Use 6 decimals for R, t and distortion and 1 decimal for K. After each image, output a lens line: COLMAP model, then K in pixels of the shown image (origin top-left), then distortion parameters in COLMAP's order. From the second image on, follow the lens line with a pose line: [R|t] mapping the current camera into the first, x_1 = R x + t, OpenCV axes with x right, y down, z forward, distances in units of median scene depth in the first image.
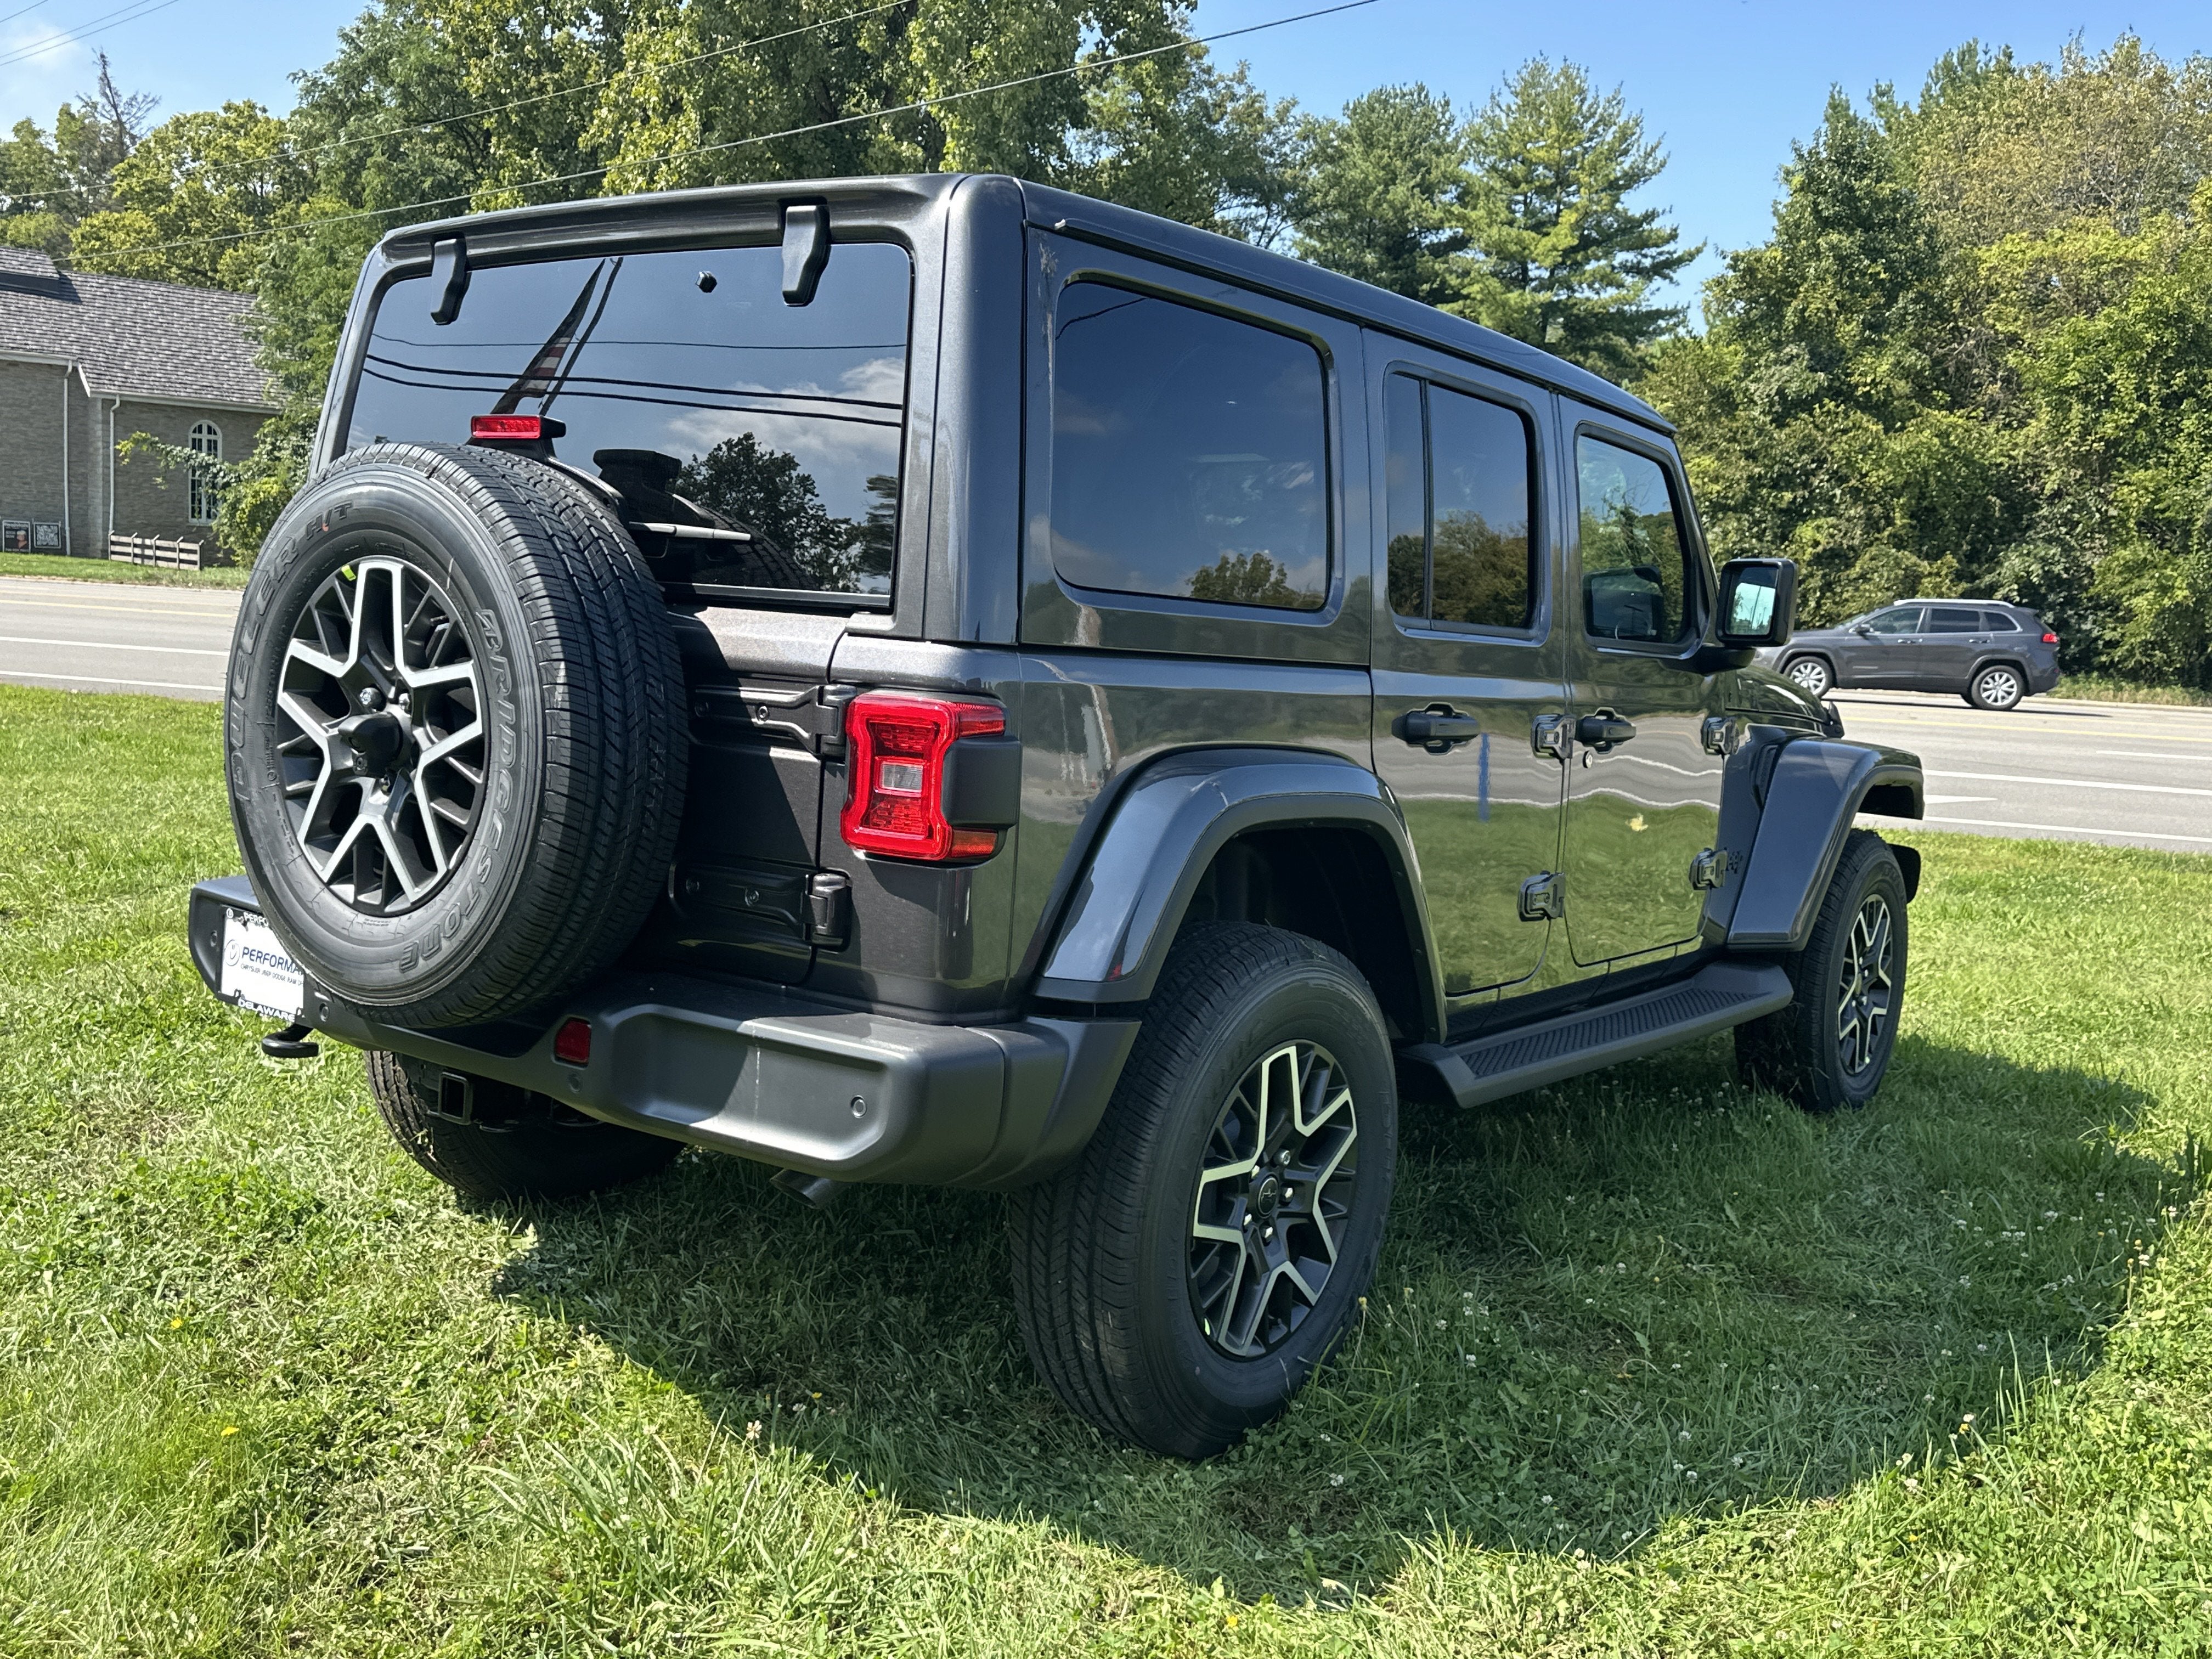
lens RADIAL K [[2042.0, 0, 1091.7], [0, 2042.0, 821.6], [0, 0, 1]] dist [0.146481, -0.300077]
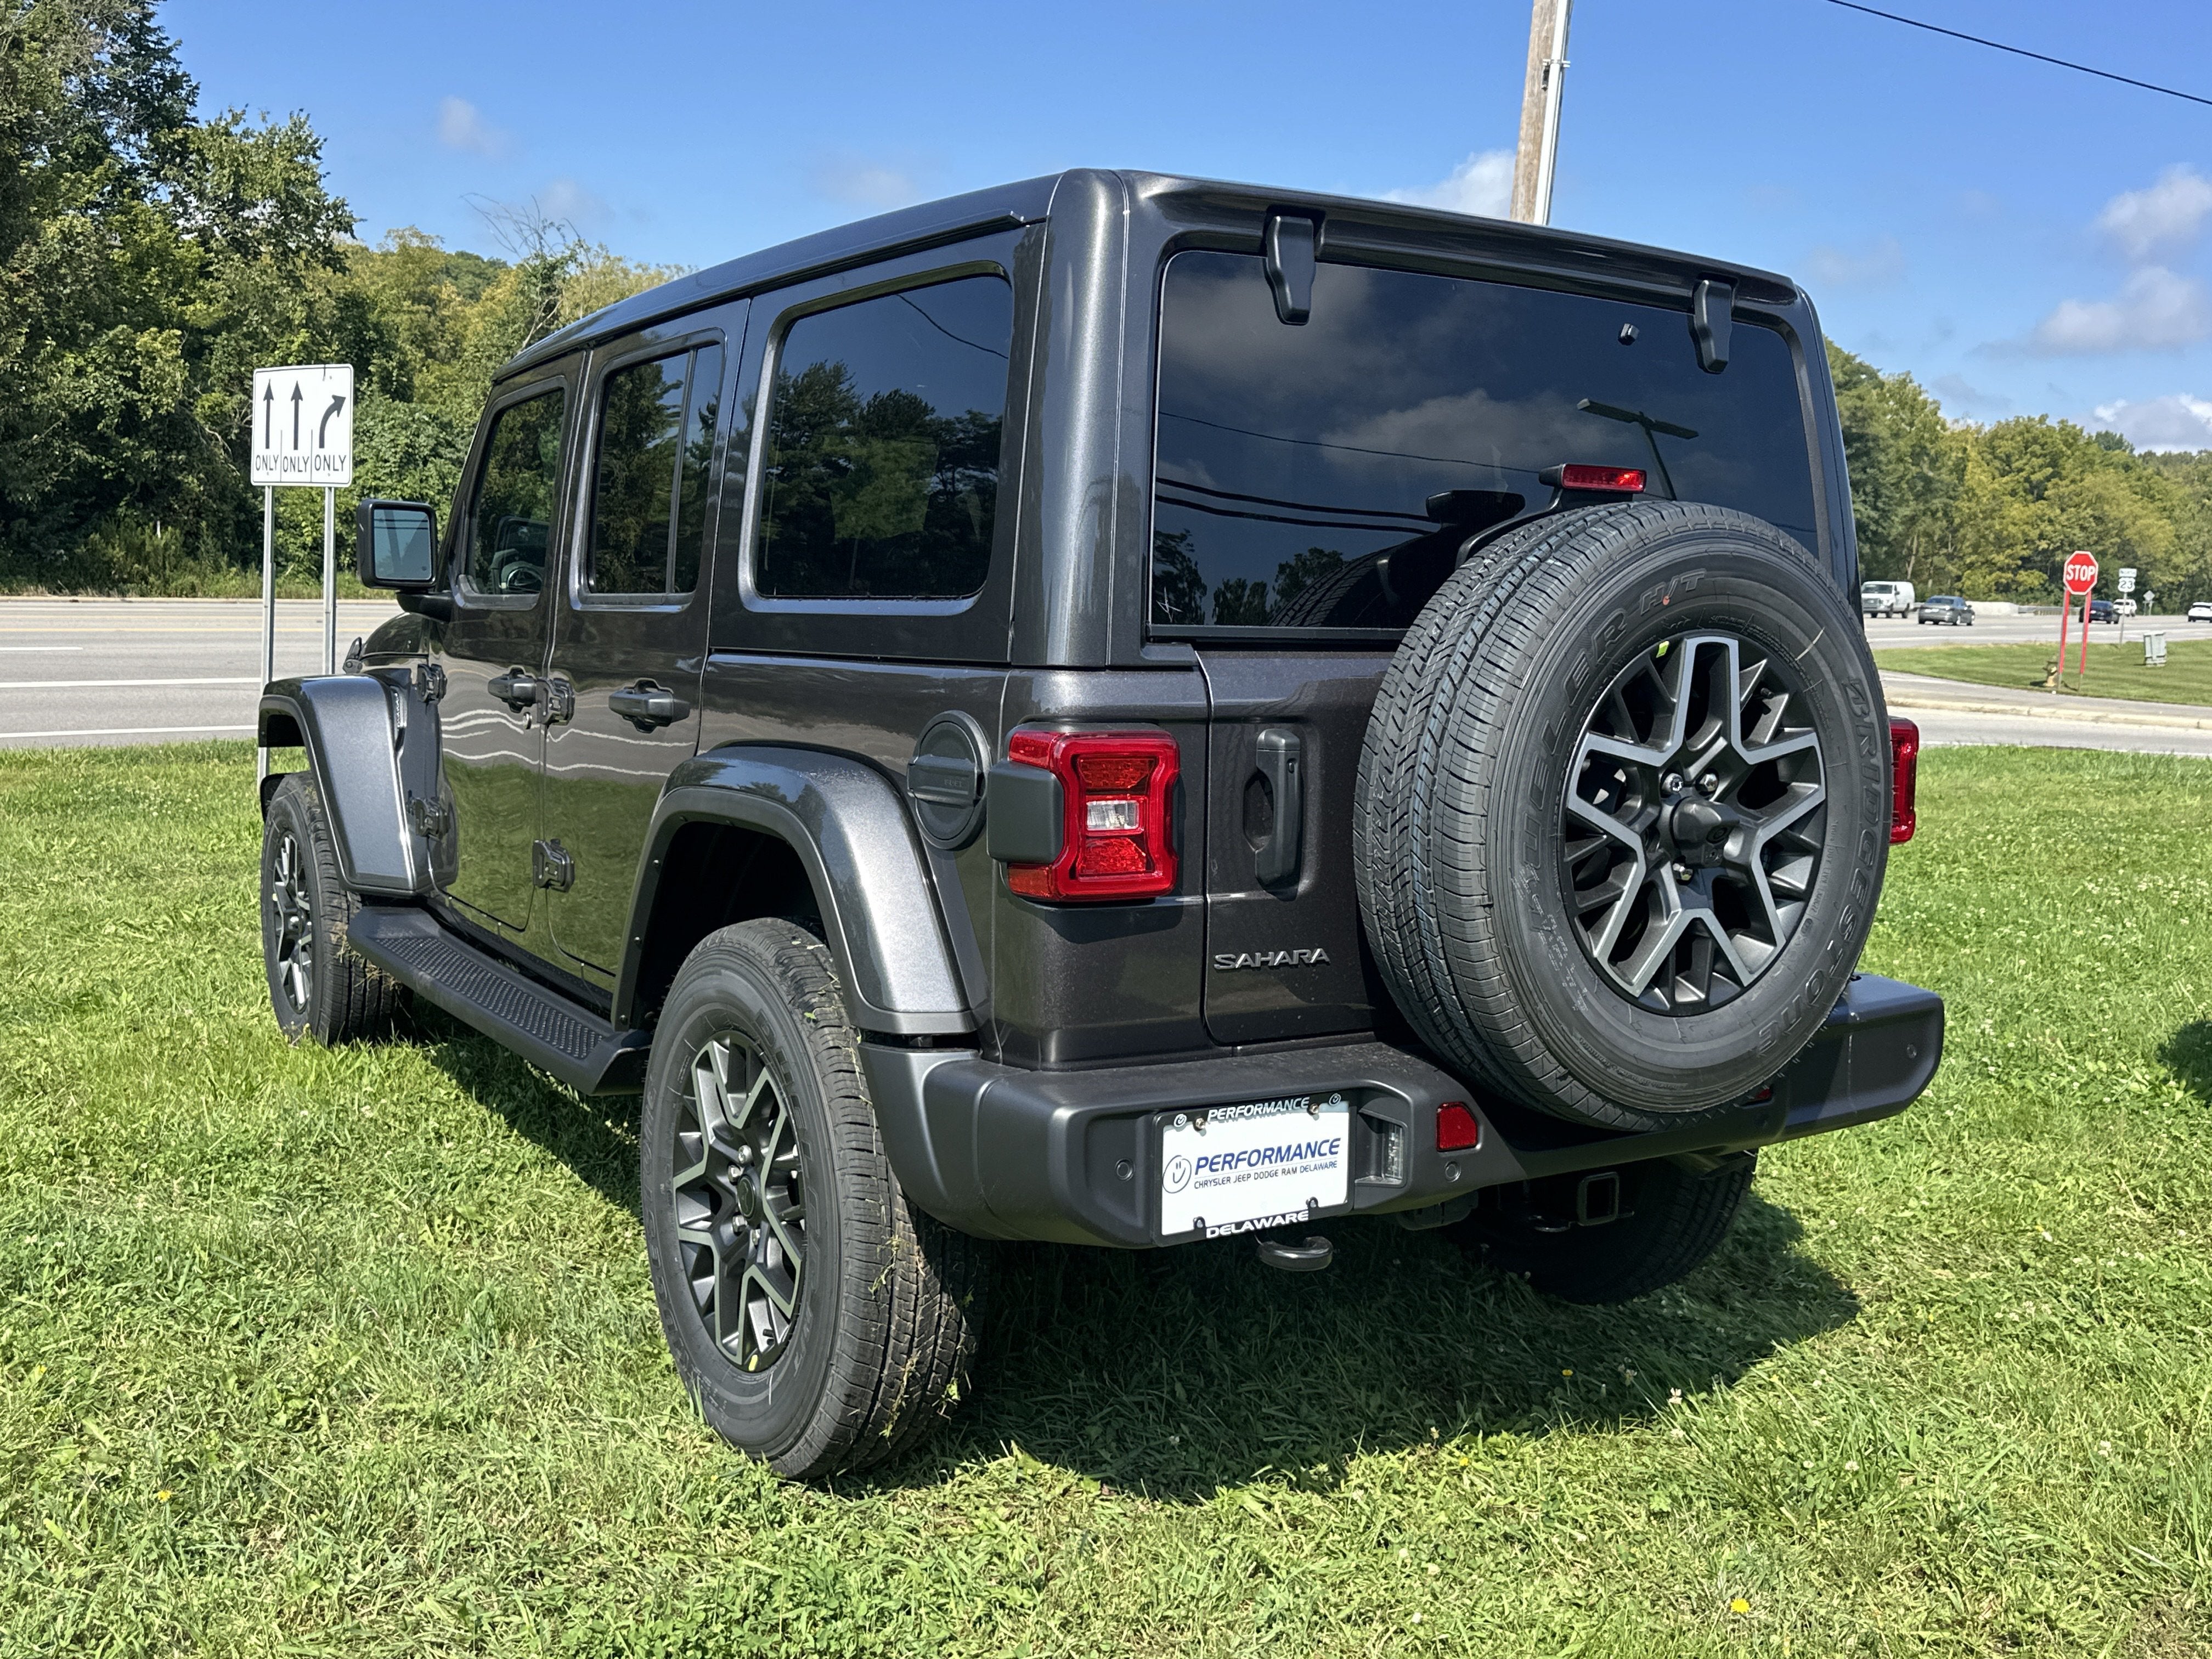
lens RADIAL K [[2042.0, 0, 1091.7], [0, 2042.0, 821.6], [0, 0, 1]] dist [0.146481, -0.300077]
pose [[0.334898, -0.152291, 0.929866, -1.221163], [0.088695, 0.987566, 0.129796, -0.175692], [-0.938071, 0.039006, 0.344241, 0.883182]]
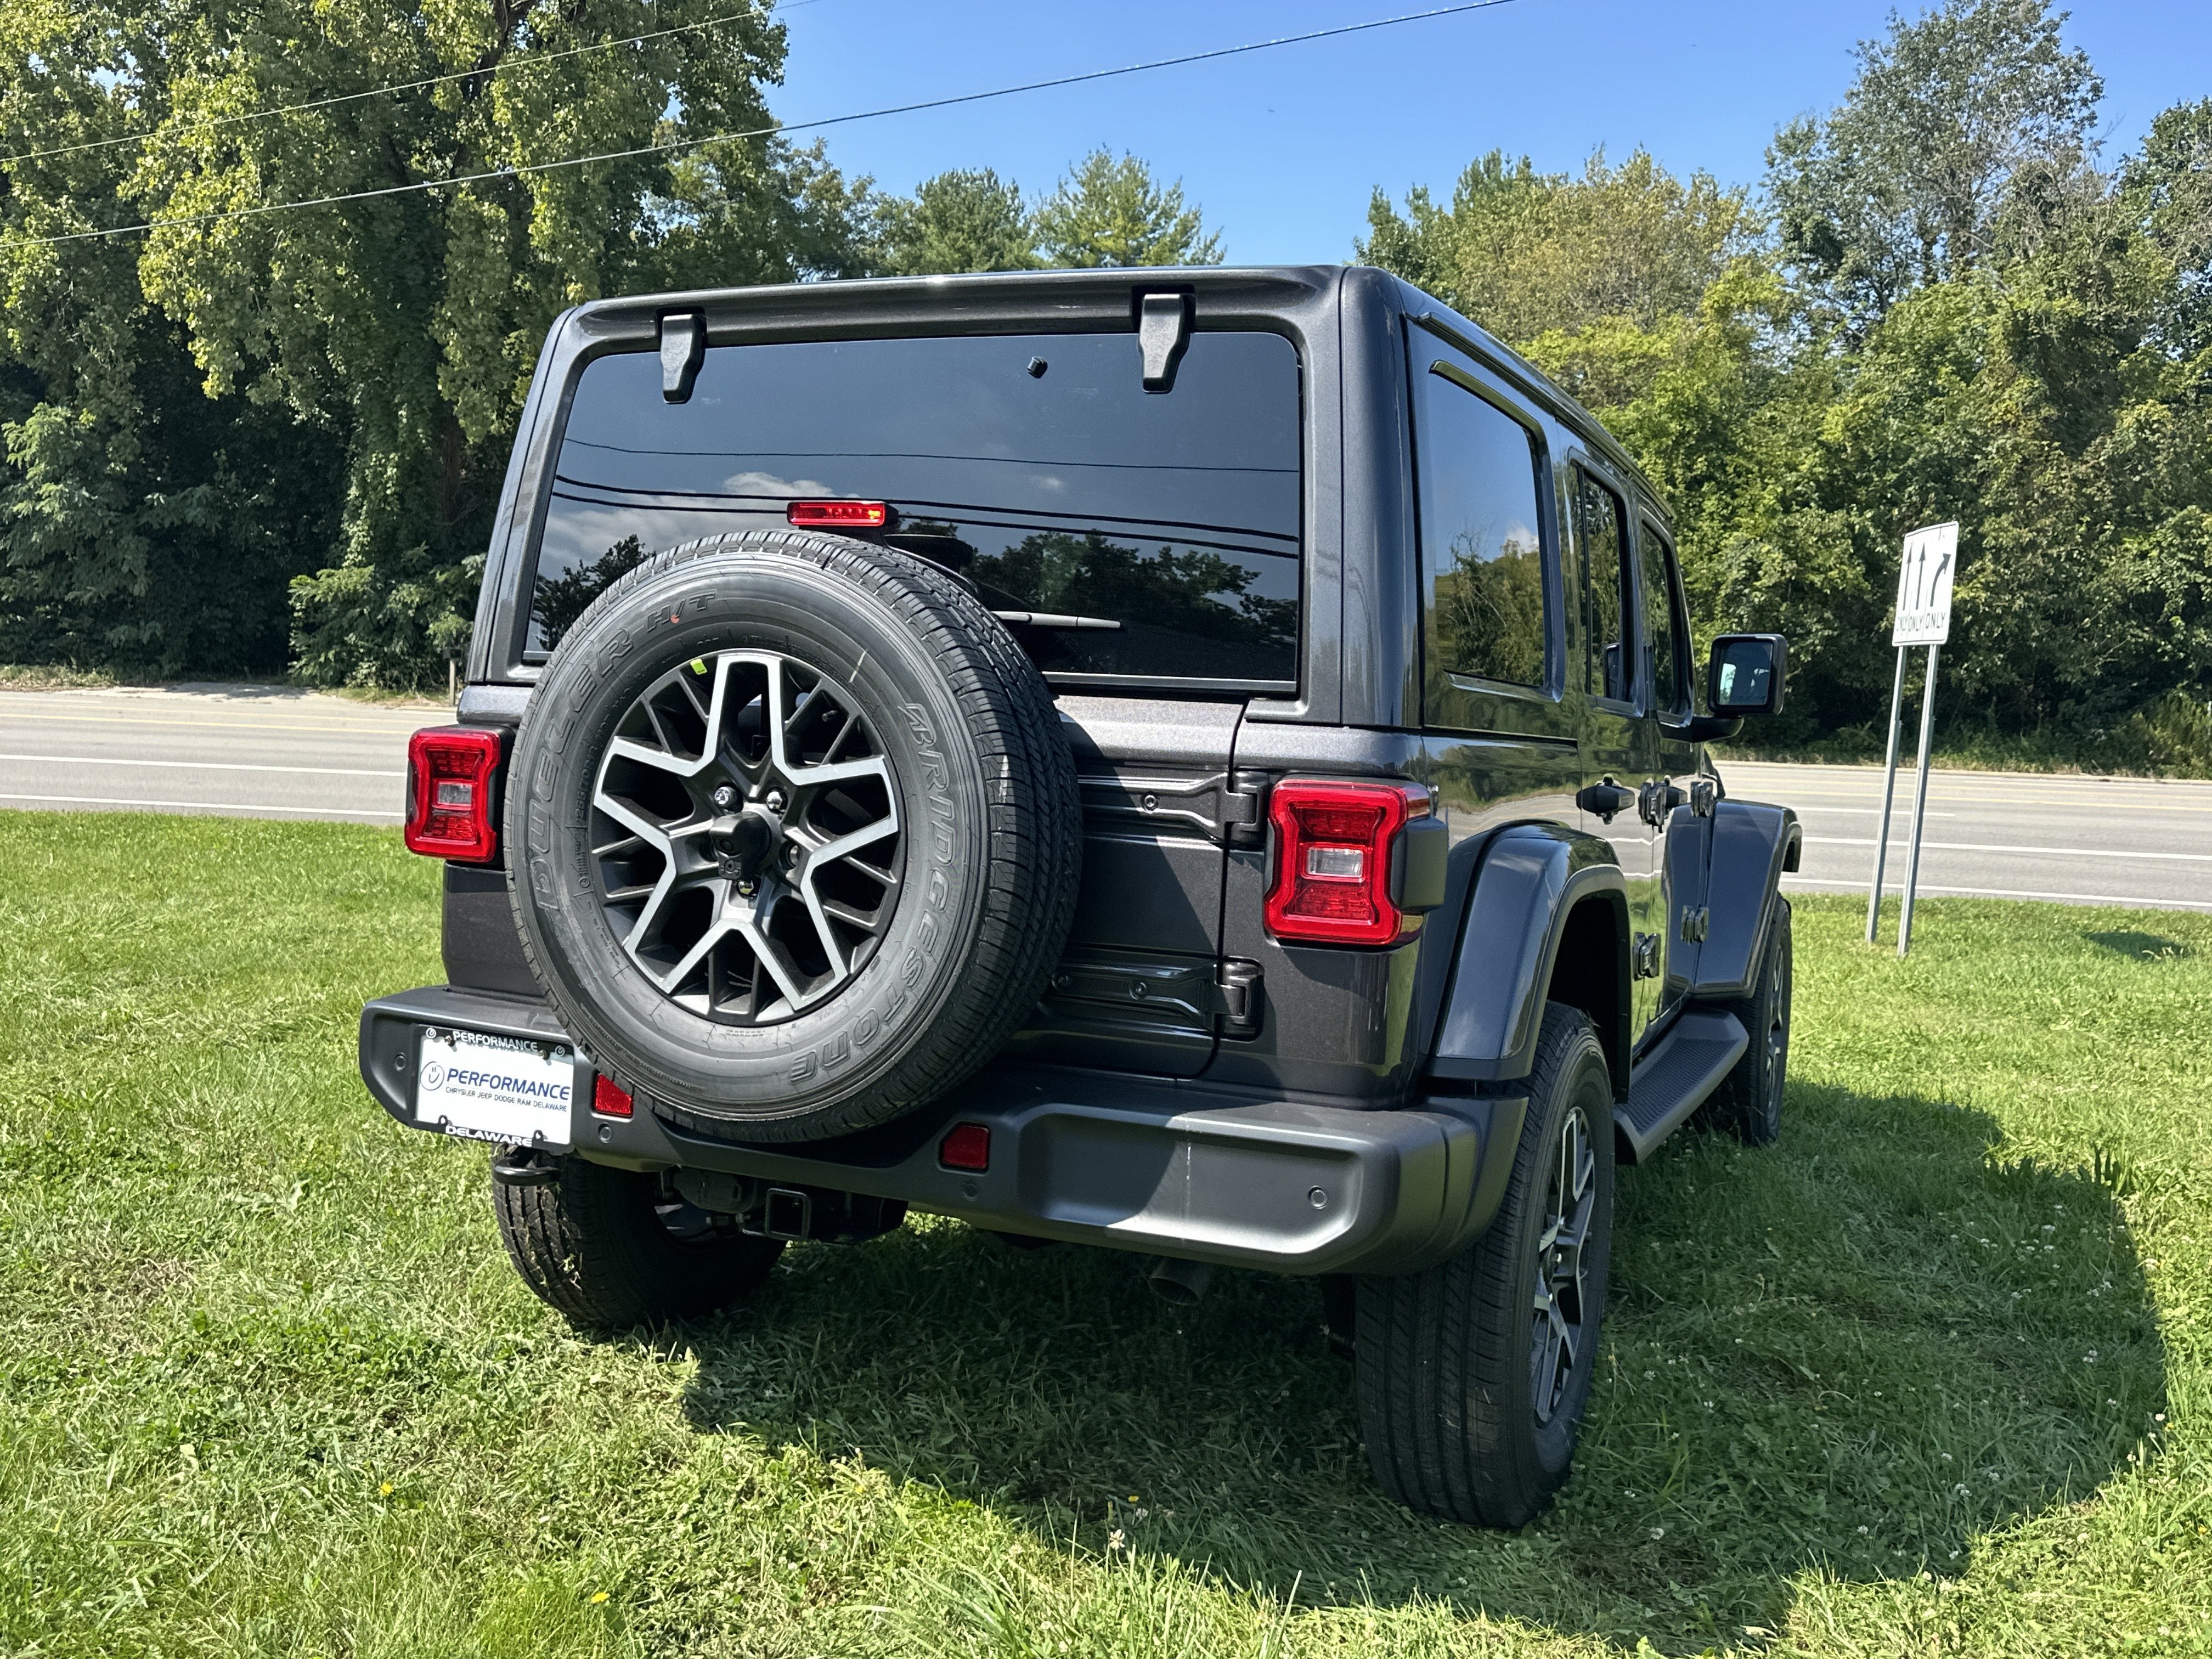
lens RADIAL K [[2042.0, 0, 1091.7], [0, 2042.0, 821.6], [0, 0, 1]] dist [0.146481, -0.300077]
pose [[0.975350, -0.026649, 0.219049, -0.372093], [0.033996, 0.998976, -0.029840, -0.013933], [-0.218030, 0.036551, 0.975257, 0.041500]]
